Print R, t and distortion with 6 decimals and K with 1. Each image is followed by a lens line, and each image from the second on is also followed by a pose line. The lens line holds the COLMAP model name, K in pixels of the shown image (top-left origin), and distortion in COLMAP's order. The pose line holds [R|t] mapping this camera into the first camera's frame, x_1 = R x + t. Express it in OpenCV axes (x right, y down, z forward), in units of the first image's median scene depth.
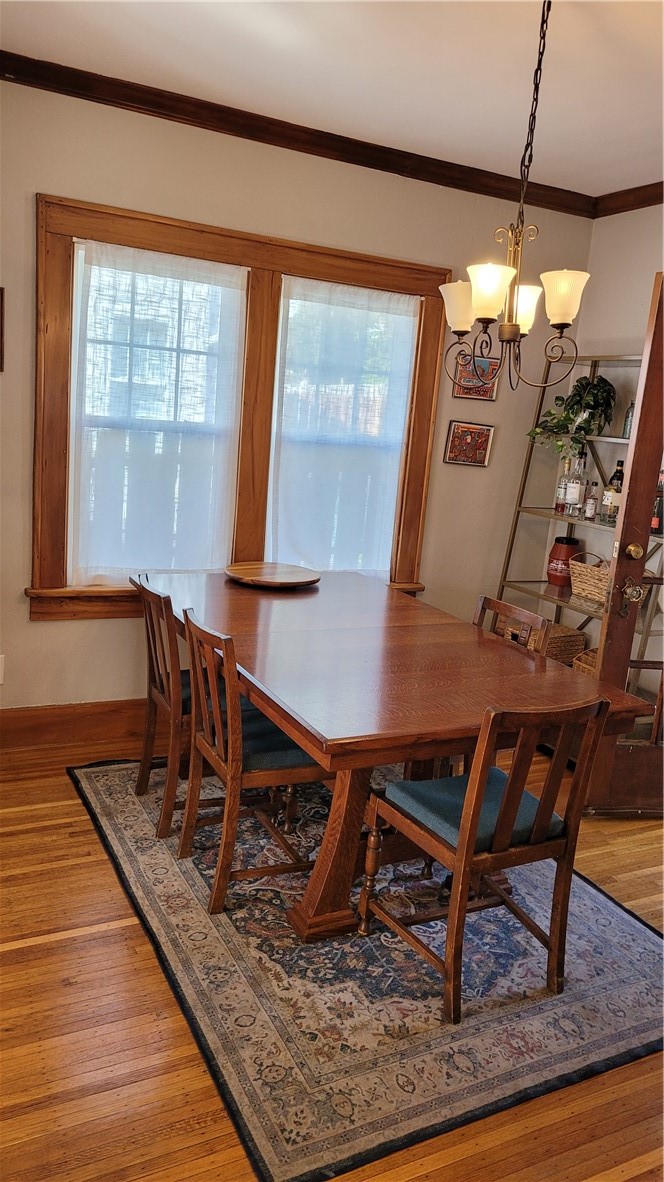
lens RADIAL K [[877.8, 0, 335.4], [0, 877.8, 586.2], [0, 0, 1]] dist [0.033944, -0.012898]
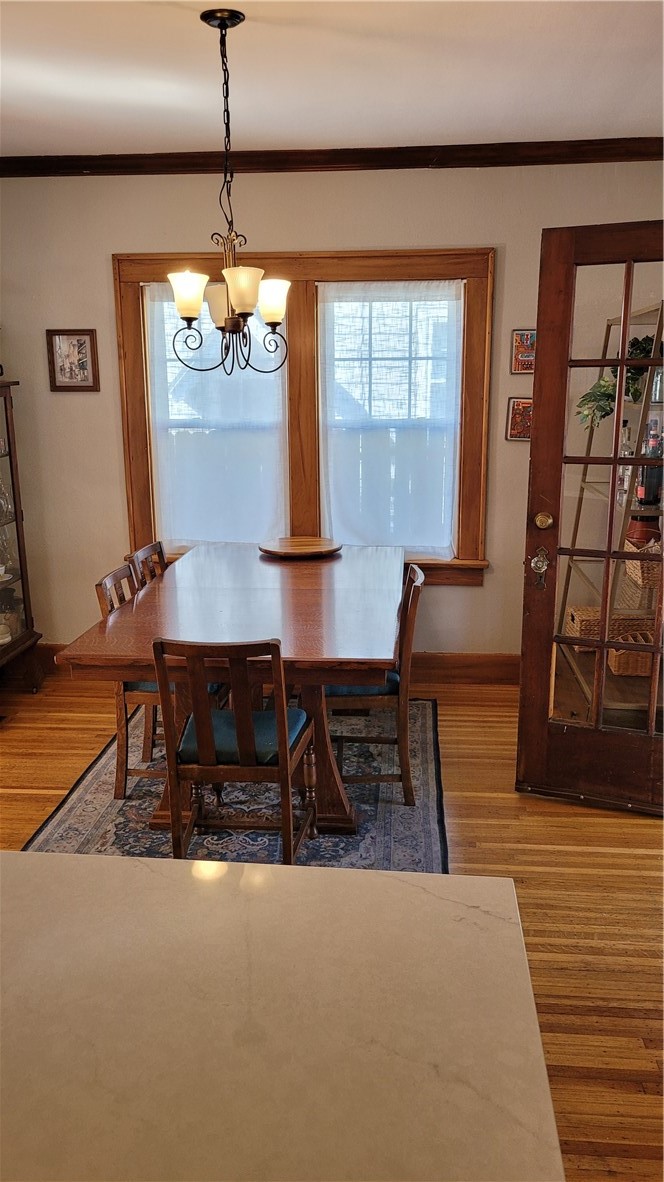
lens RADIAL K [[877.8, 0, 340.2], [0, 877.8, 595.4], [0, 0, 1]] dist [0.033944, -0.012898]
pose [[0.843150, 0.034781, -0.536552, 0.576375], [-0.029777, 0.999395, 0.017992, 0.027427], [0.536853, 0.000807, 0.843675, 0.057427]]
